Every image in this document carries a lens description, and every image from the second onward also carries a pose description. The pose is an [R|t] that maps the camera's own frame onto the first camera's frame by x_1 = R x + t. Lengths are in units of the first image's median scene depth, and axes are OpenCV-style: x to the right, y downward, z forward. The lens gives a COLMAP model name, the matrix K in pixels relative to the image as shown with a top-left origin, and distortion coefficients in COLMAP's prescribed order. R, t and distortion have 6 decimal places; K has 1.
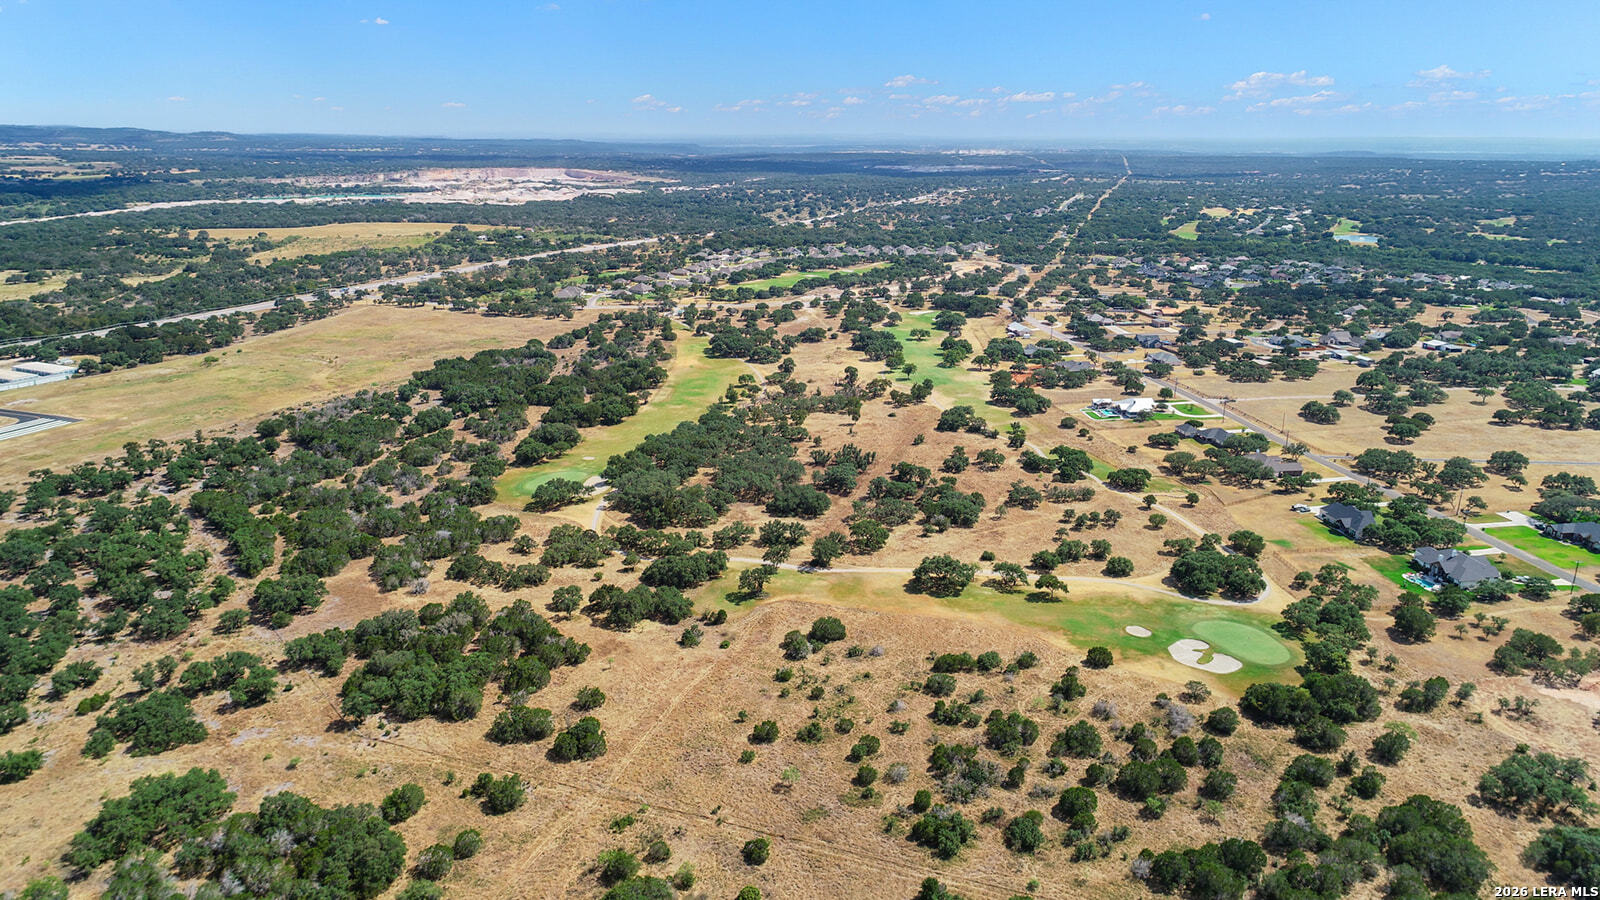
lens RADIAL K [[1073.8, 0, 802.2], [0, 1073.8, 449.9], [0, 0, 1]] dist [0.001031, 0.003973]
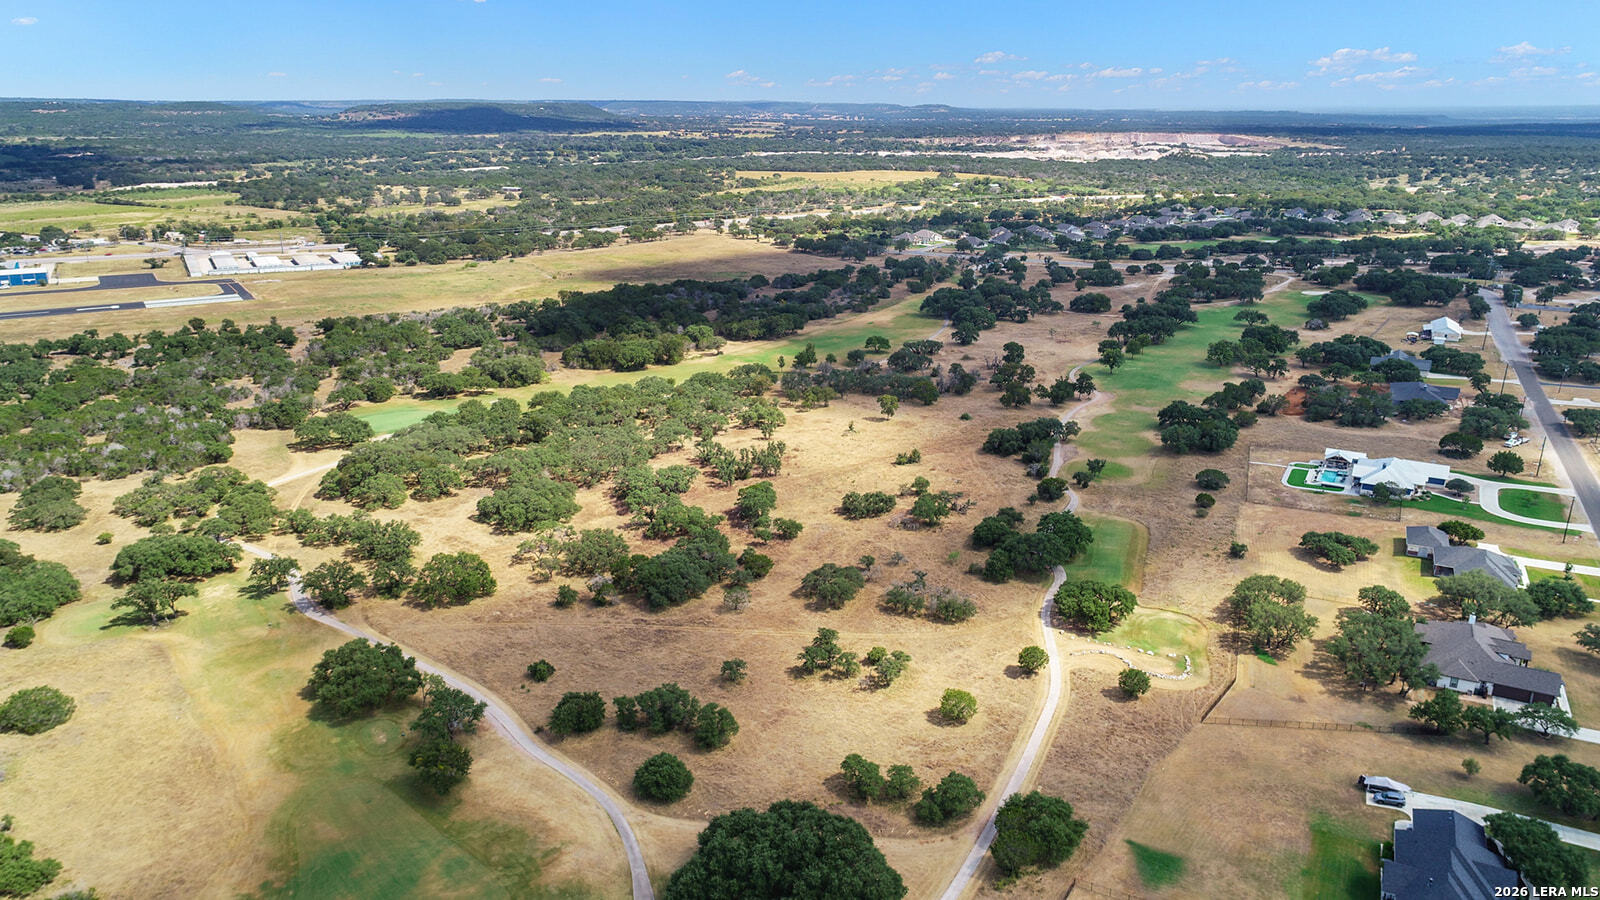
lens RADIAL K [[1073.8, 0, 799.2], [0, 1073.8, 457.4], [0, 0, 1]] dist [0.001031, 0.003973]
pose [[0.808874, 0.177739, -0.560475, 0.434877], [-0.161859, 0.983698, 0.078359, -0.051253], [0.565265, 0.027335, 0.824456, 0.503764]]
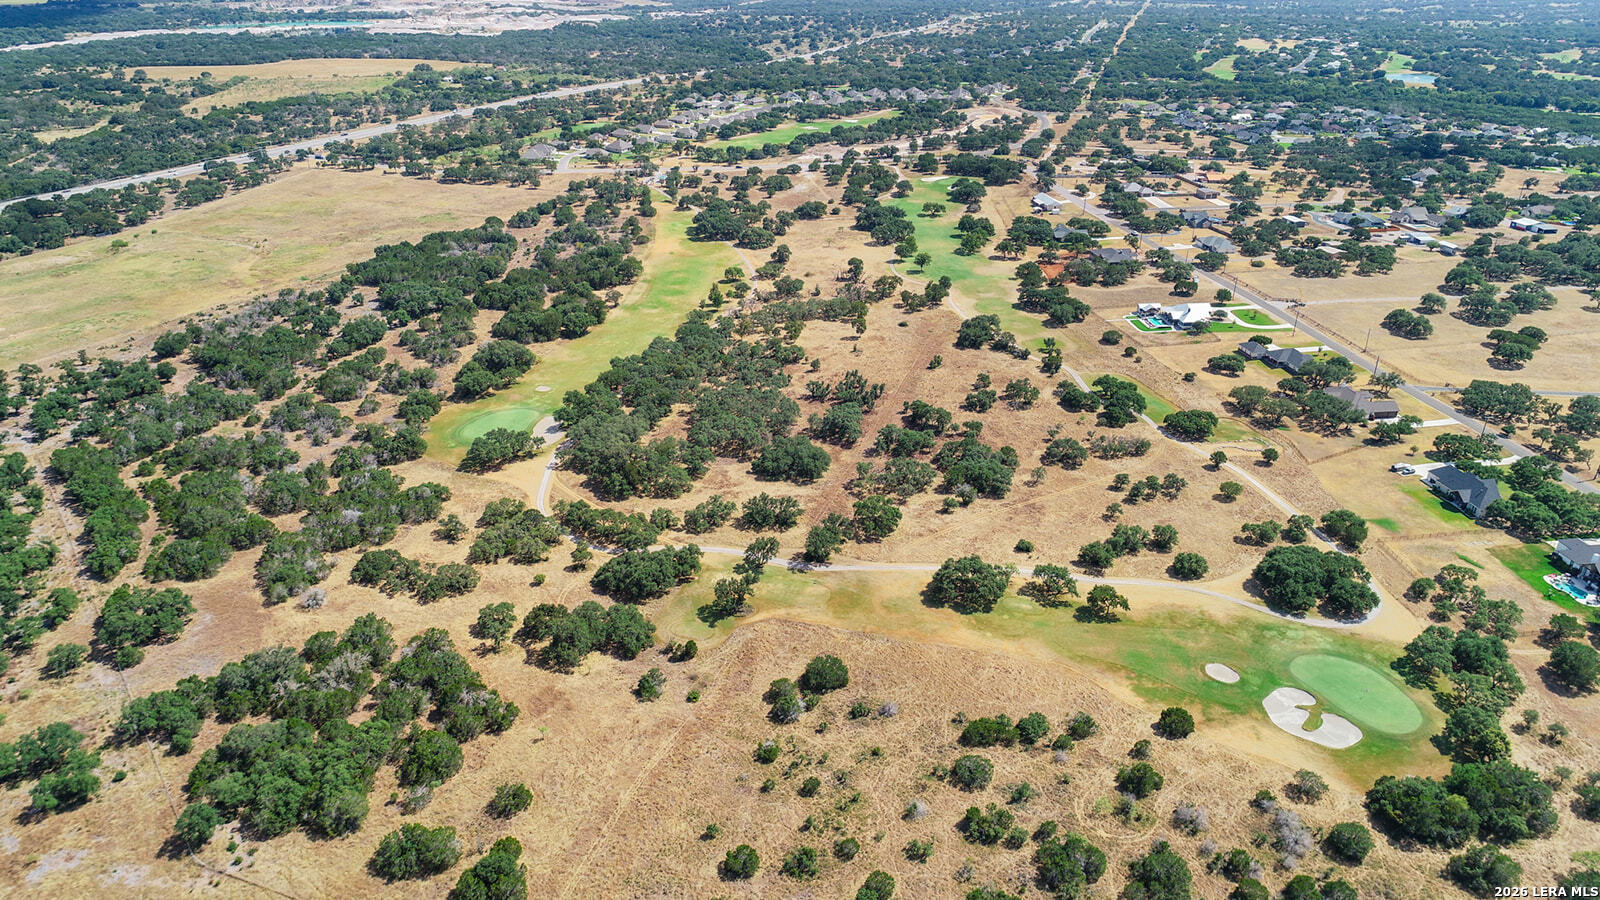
lens RADIAL K [[1073.8, 0, 803.1], [0, 1073.8, 447.8], [0, 0, 1]] dist [0.001031, 0.003973]
pose [[1.000000, -0.000238, -0.000164, 0.005223], [0.000259, 0.988708, 0.149856, -0.075156], [0.000126, -0.149856, 0.988708, 0.168512]]
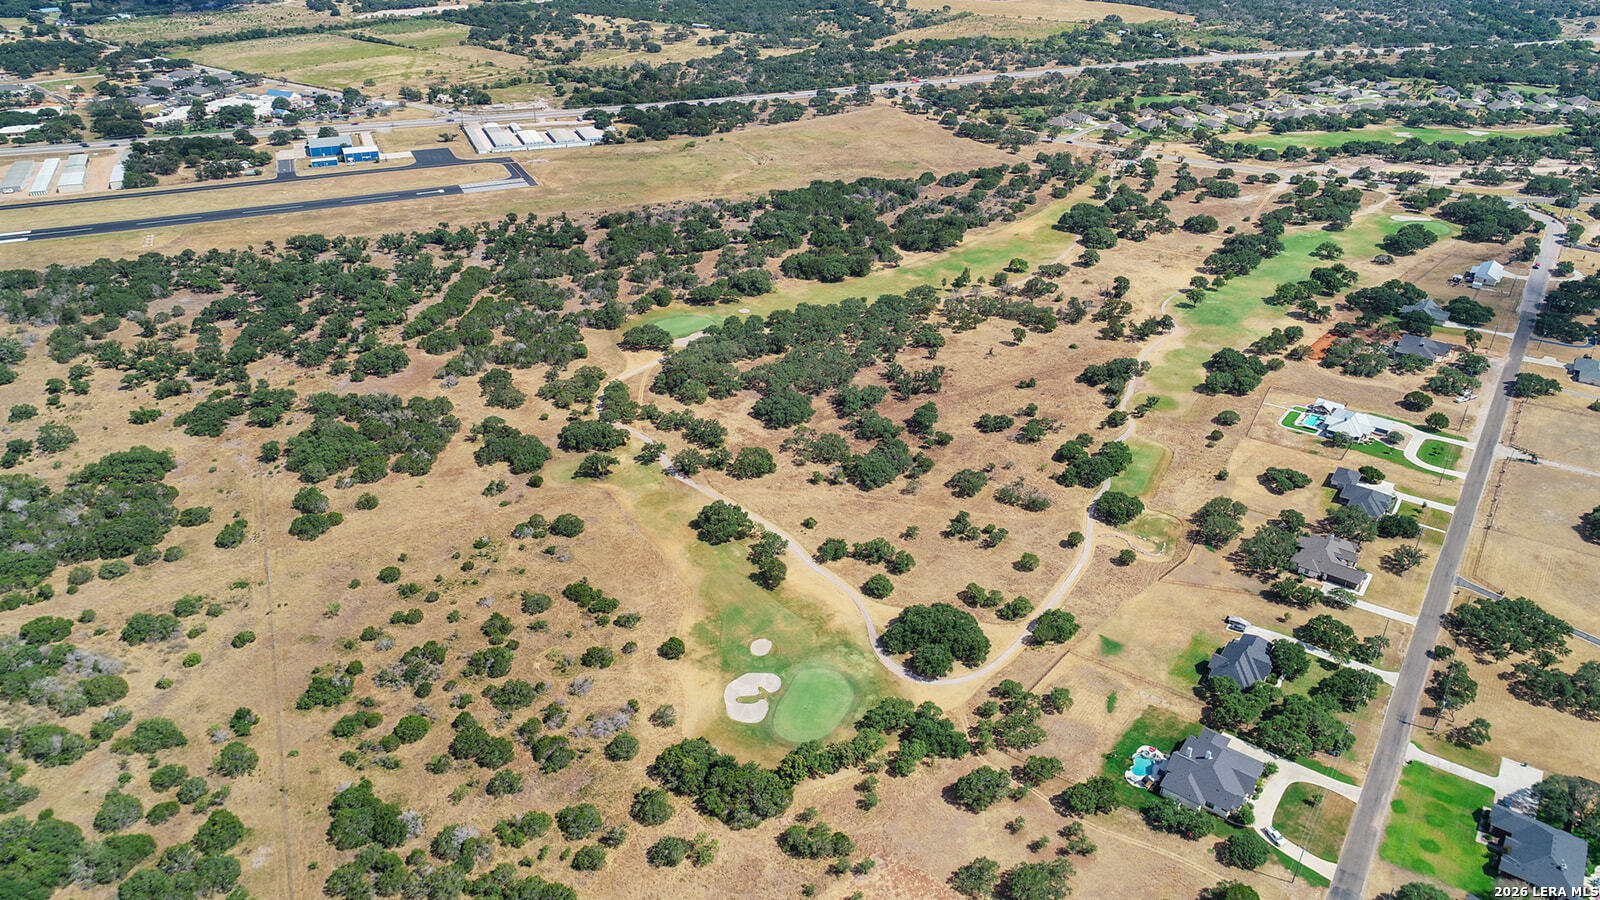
lens RADIAL K [[1073.8, 0, 801.6], [0, 1073.8, 444.9], [0, 0, 1]] dist [0.001031, 0.003973]
pose [[0.718981, 0.334284, -0.609360, 0.590784], [-0.197741, 0.938892, 0.281745, -0.194334], [0.666307, -0.082074, 0.741147, 0.211692]]
